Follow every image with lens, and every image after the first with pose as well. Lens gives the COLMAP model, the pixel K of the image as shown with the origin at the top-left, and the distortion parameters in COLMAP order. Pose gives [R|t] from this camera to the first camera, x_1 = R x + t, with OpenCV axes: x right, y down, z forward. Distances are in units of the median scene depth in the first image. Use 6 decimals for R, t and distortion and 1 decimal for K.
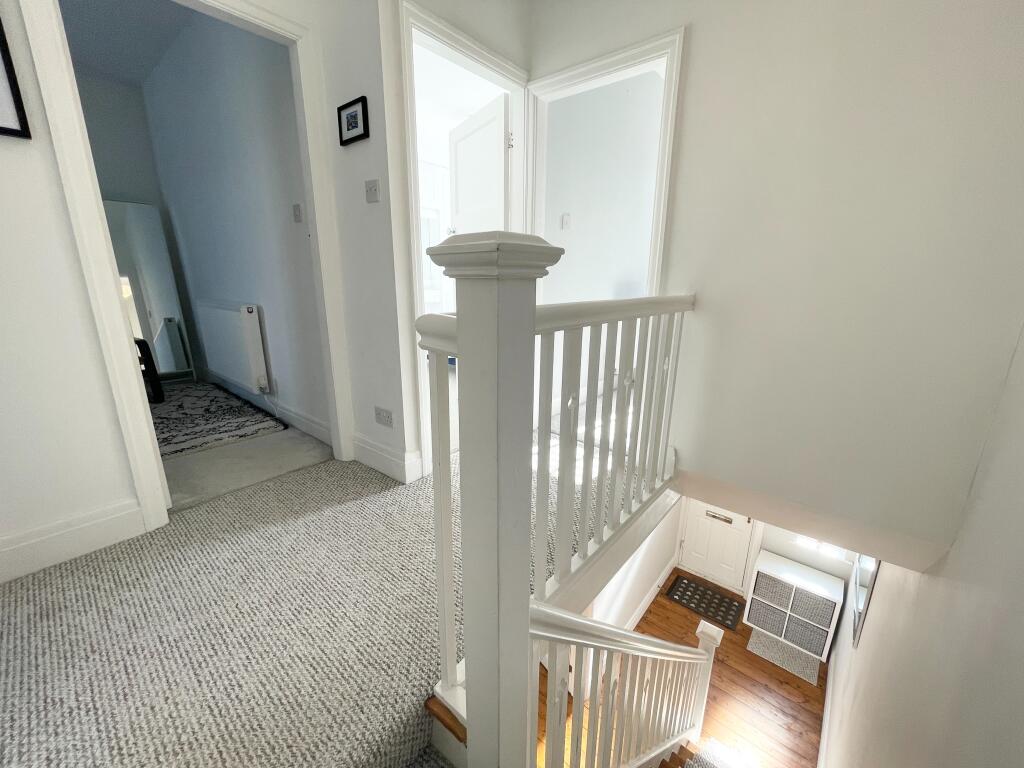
lens RADIAL K [[412.1, 0, 510.7], [0, 412.1, 383.7], [0, 0, 1]] dist [-0.002507, -0.000035]
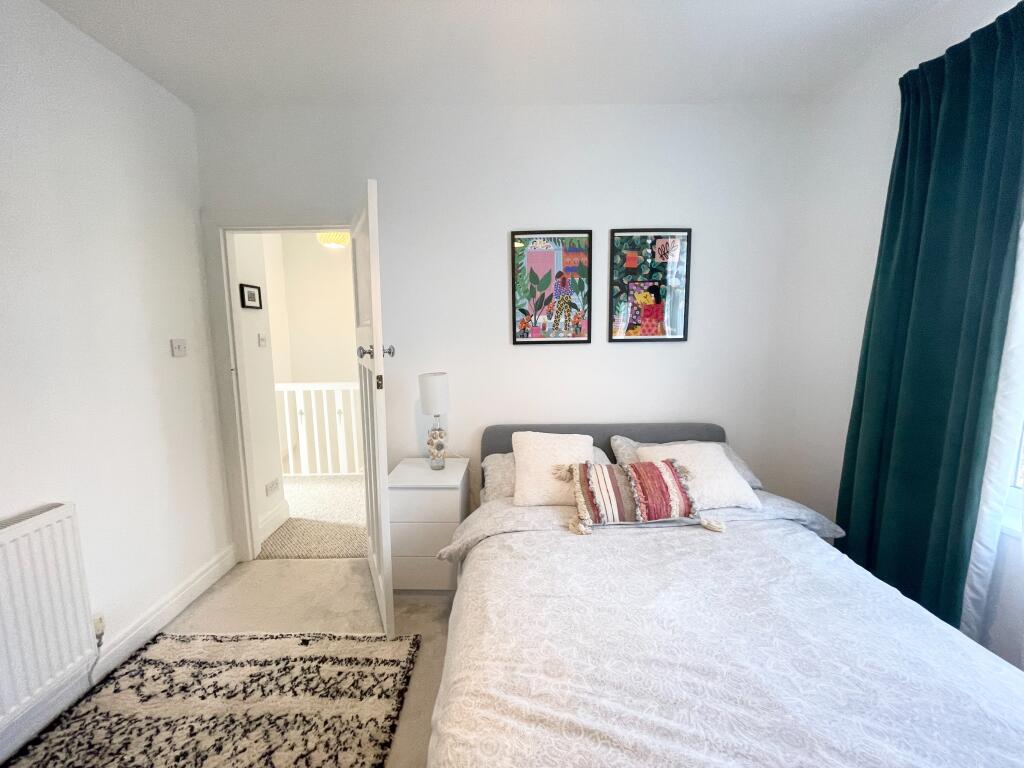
lens RADIAL K [[413.3, 0, 507.5], [0, 413.3, 383.4], [0, 0, 1]] dist [0.000904, -0.000301]
pose [[-0.646555, -0.091187, 0.757398, -1.561312], [0.202632, 0.936638, 0.285744, -0.412309], [-0.735464, 0.338222, -0.587110, 0.931651]]
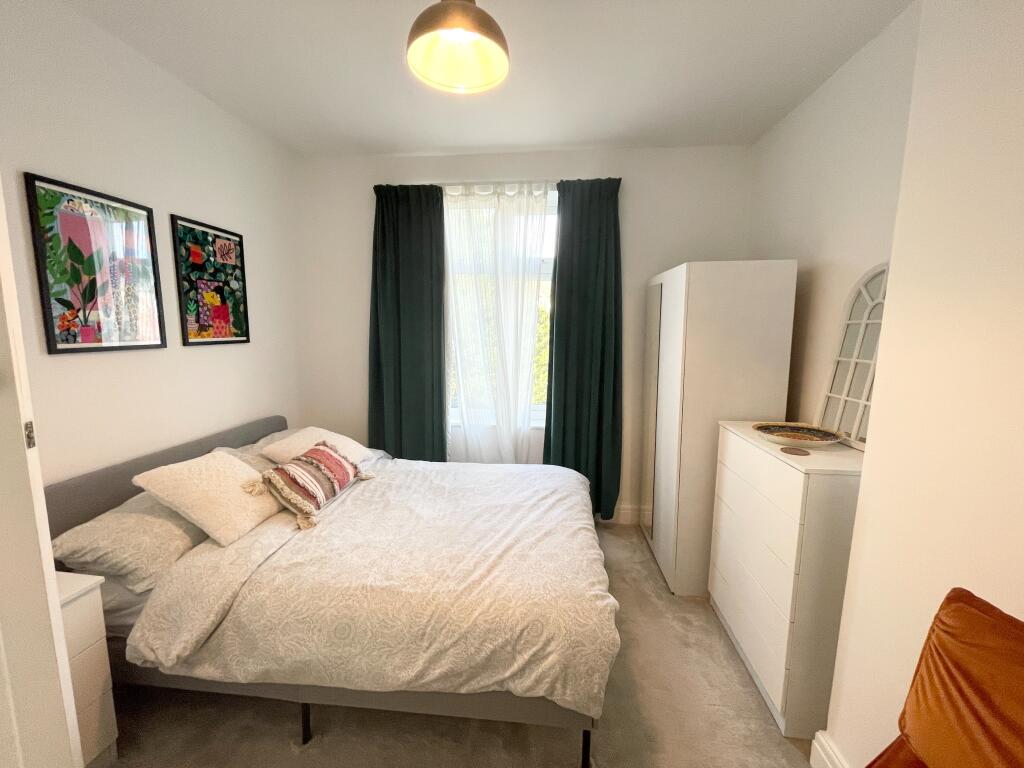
lens RADIAL K [[412.1, 0, 510.7], [0, 412.1, 383.7], [0, 0, 1]] dist [-0.002507, -0.000035]
pose [[-0.821138, 0.060708, -0.567492, -1.048006], [-0.162035, 0.928614, 0.333797, -0.489682], [0.547245, 0.366048, -0.752683, 1.165508]]
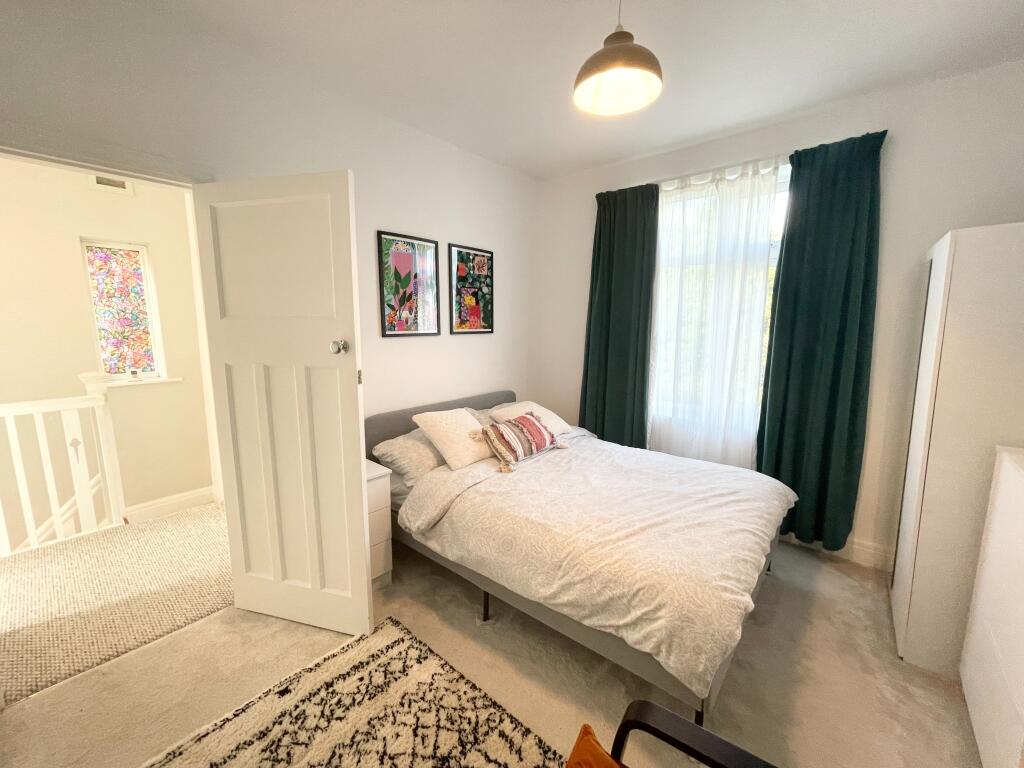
lens RADIAL K [[412.1, 0, 510.7], [0, 412.1, 383.7], [0, 0, 1]] dist [-0.002507, -0.000035]
pose [[-0.999905, -0.009924, -0.009535, -1.145220], [-0.012892, 0.917936, 0.396518, -0.521522], [0.004817, 0.396603, -0.917977, 1.307947]]
